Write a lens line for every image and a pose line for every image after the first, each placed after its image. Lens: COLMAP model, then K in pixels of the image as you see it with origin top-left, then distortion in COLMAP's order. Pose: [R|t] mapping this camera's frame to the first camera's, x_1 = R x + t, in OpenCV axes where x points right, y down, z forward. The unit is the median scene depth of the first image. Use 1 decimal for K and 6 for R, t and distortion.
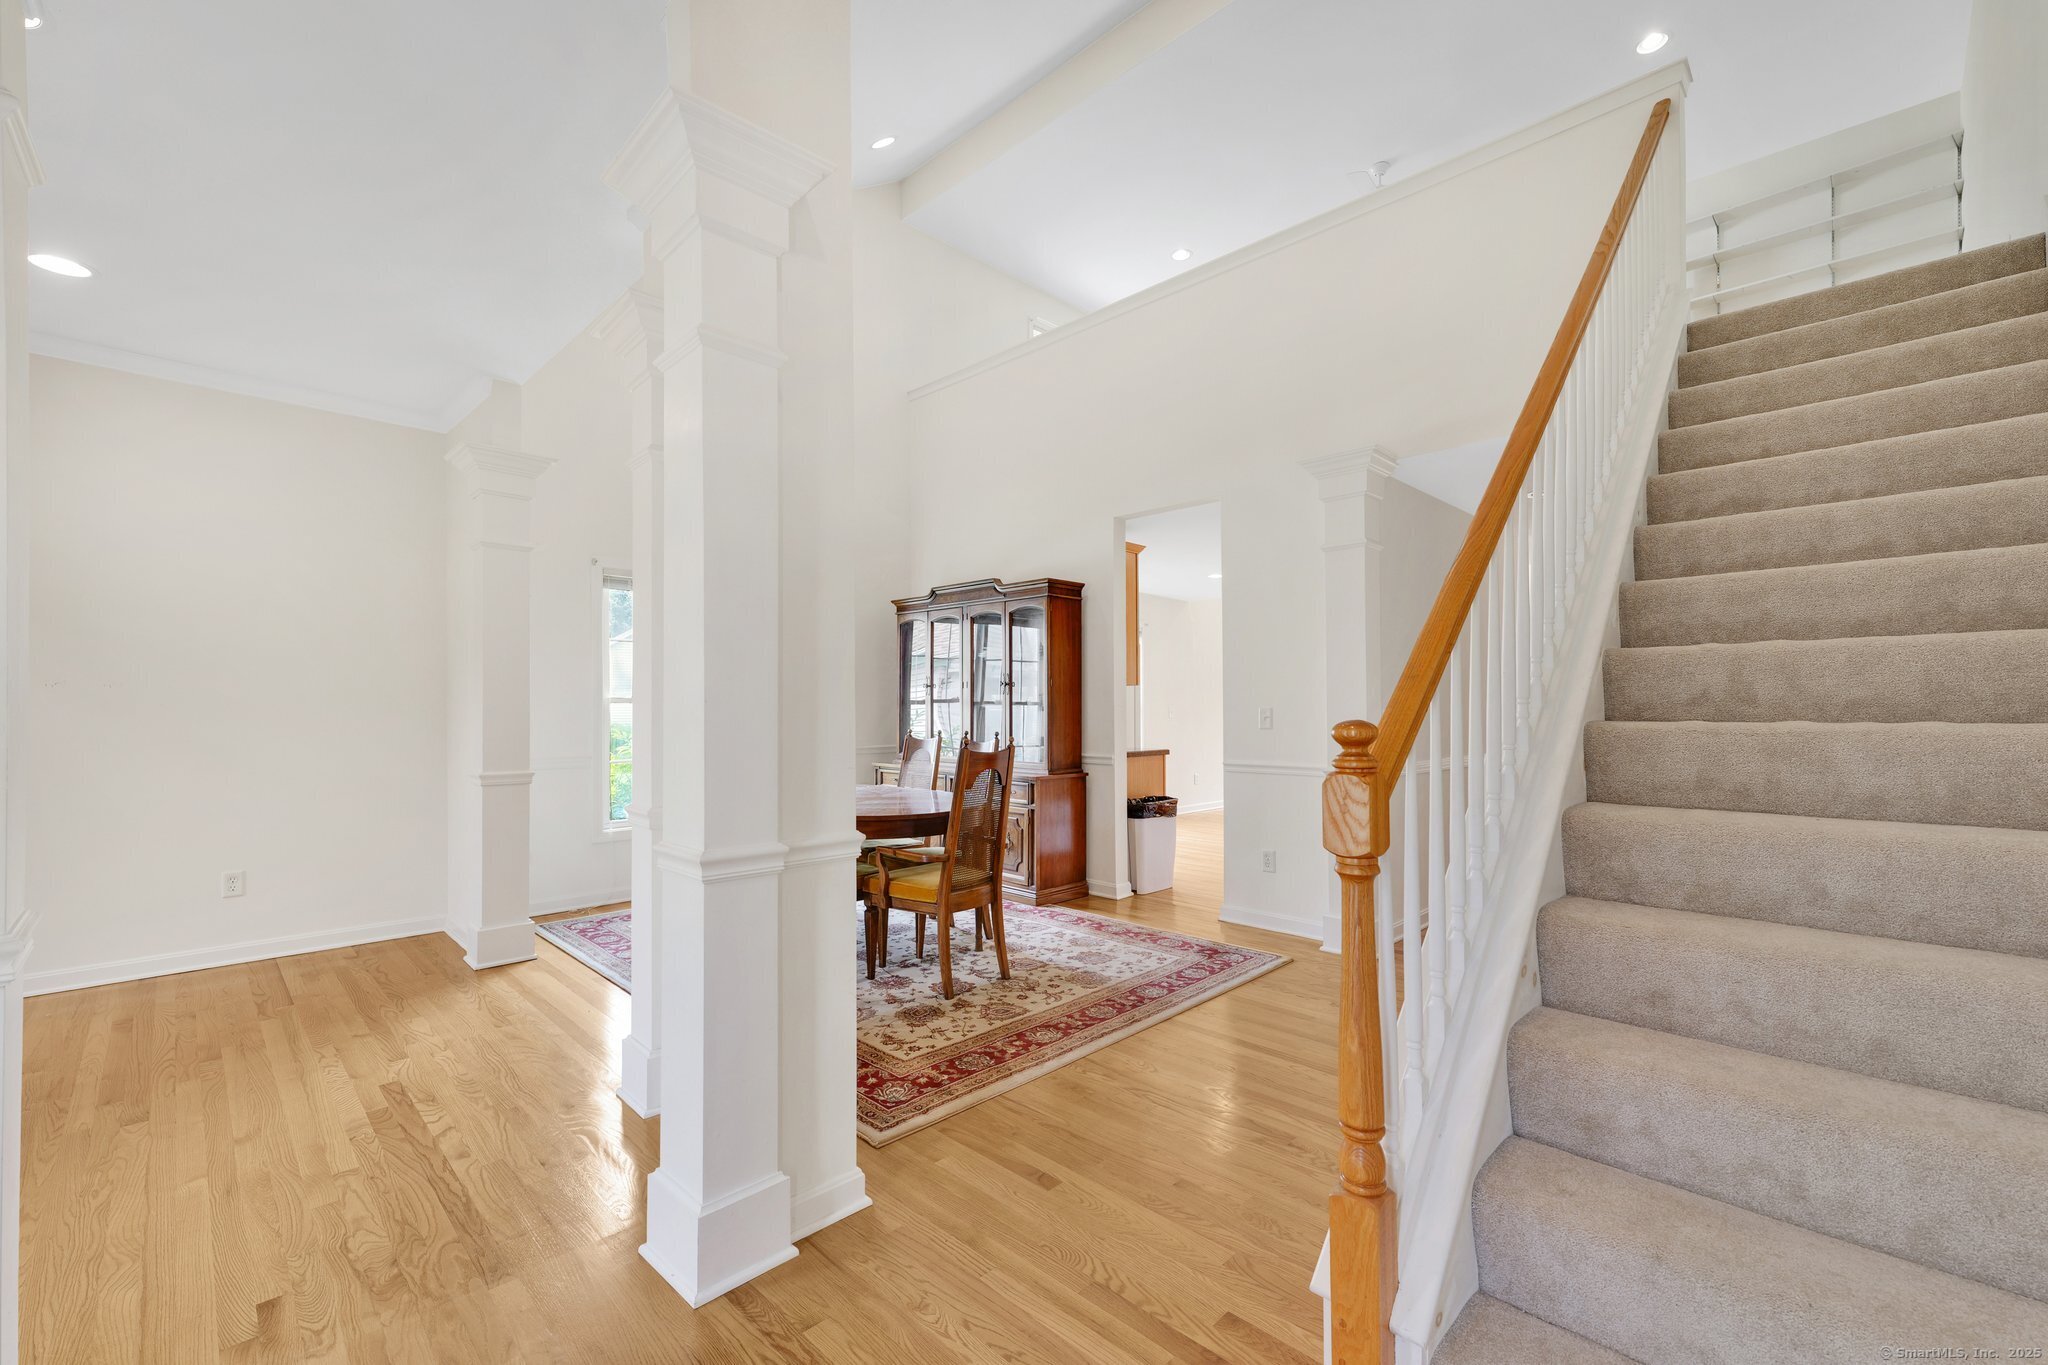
lens RADIAL K [[857.9, 0, 966.0], [0, 857.9, 608.9], [0, 0, 1]] dist [0.007252, -0.001772]
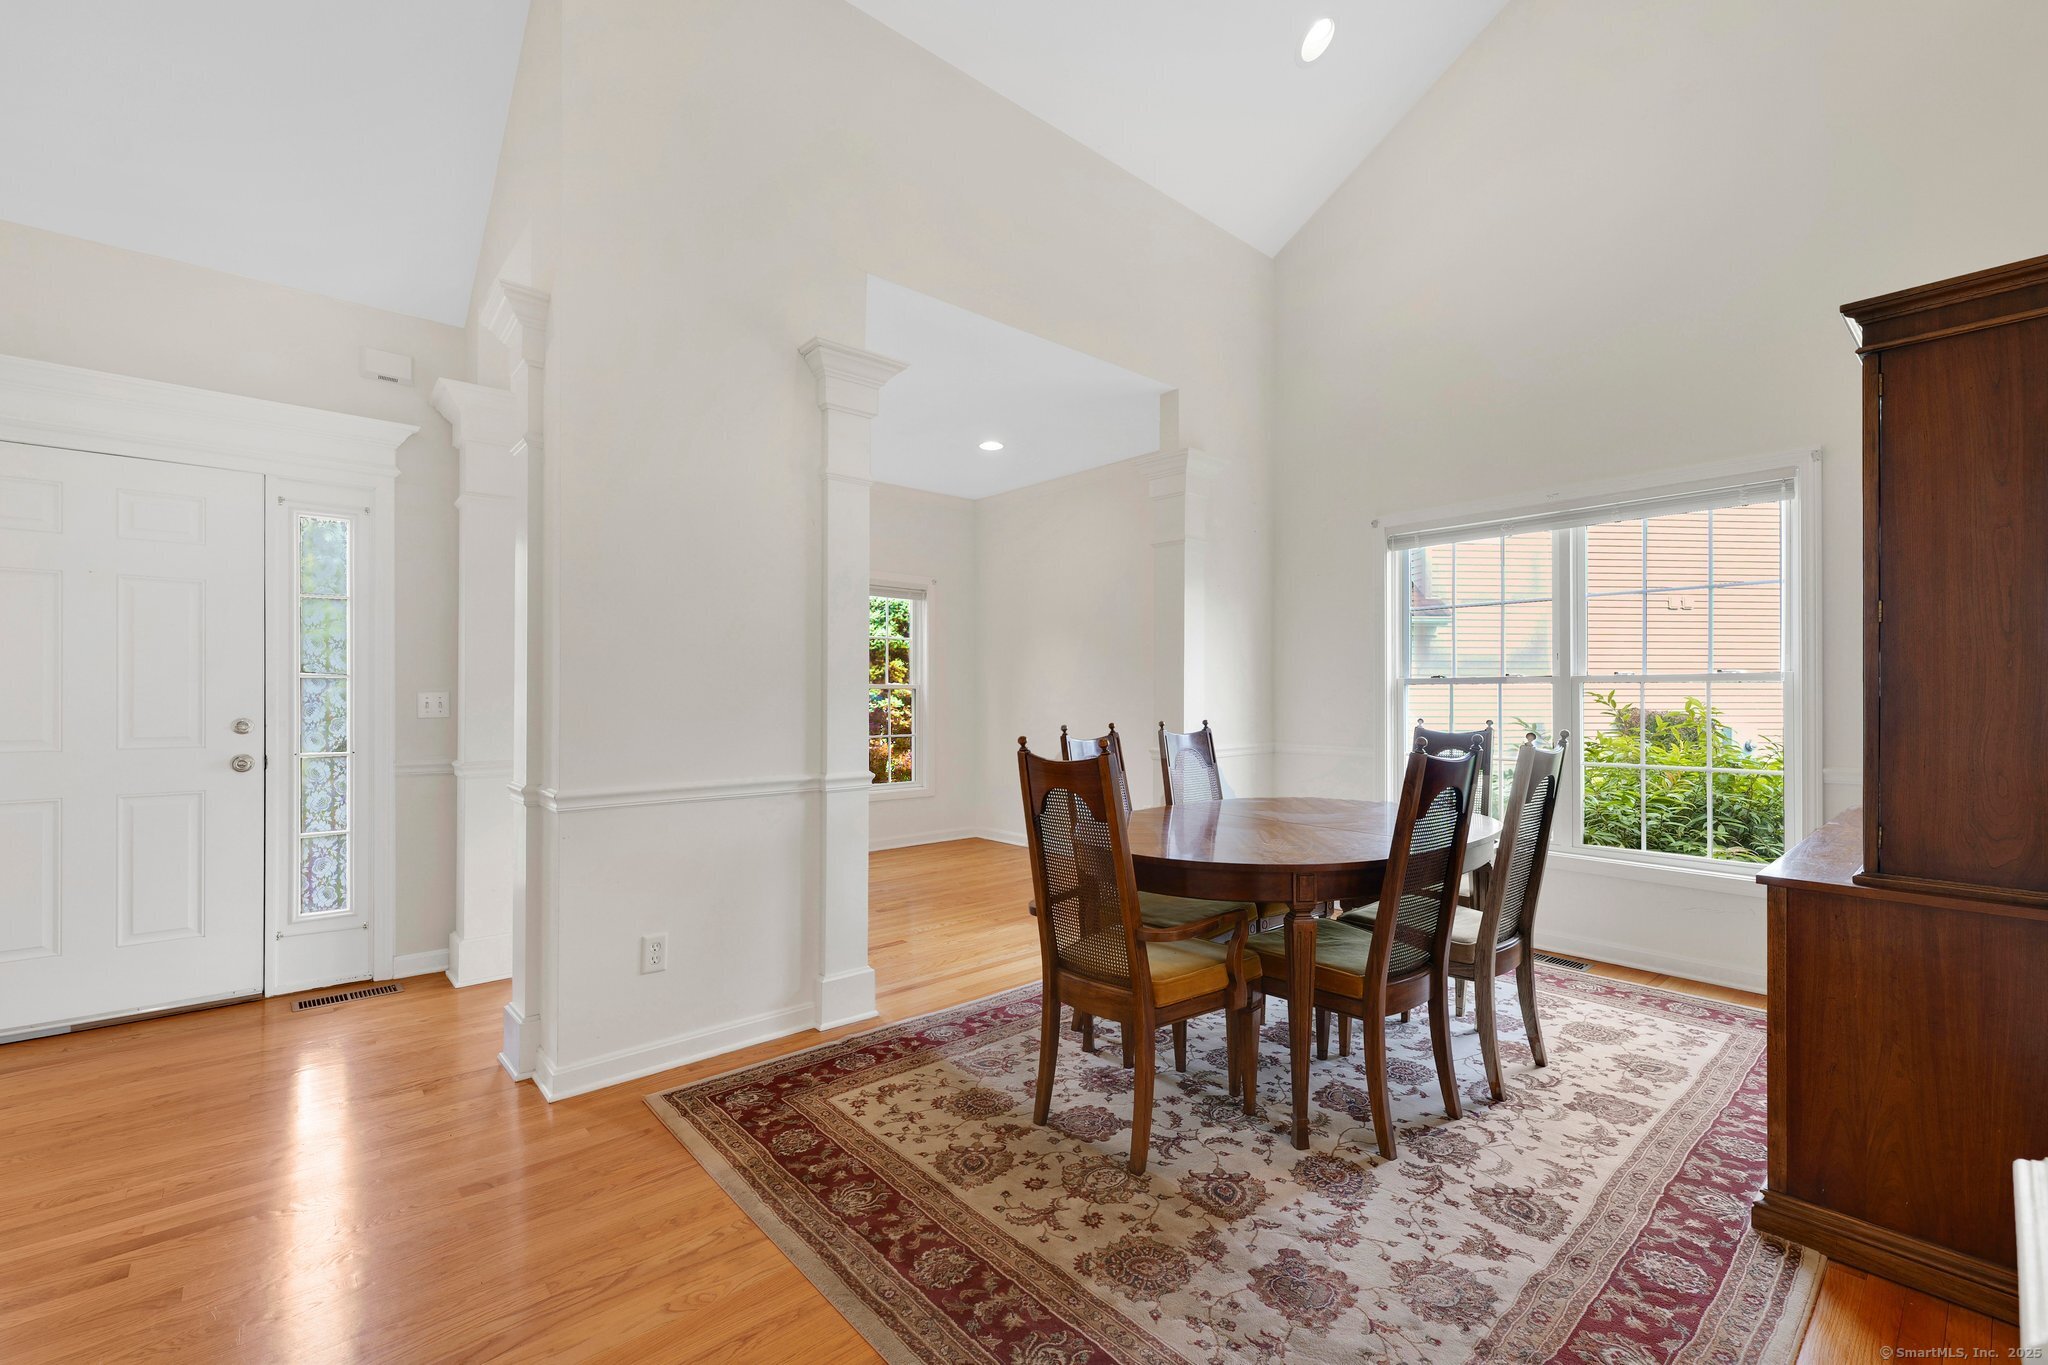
lens RADIAL K [[857.9, 0, 1089.8], [0, 857.9, 678.5], [0, 0, 1]] dist [0.007252, -0.001772]
pose [[0.003105, -0.019378, -0.999807, 0.640355], [0.117521, 0.992891, -0.018879, 0.124935], [0.993066, -0.117440, 0.005361, 1.051430]]
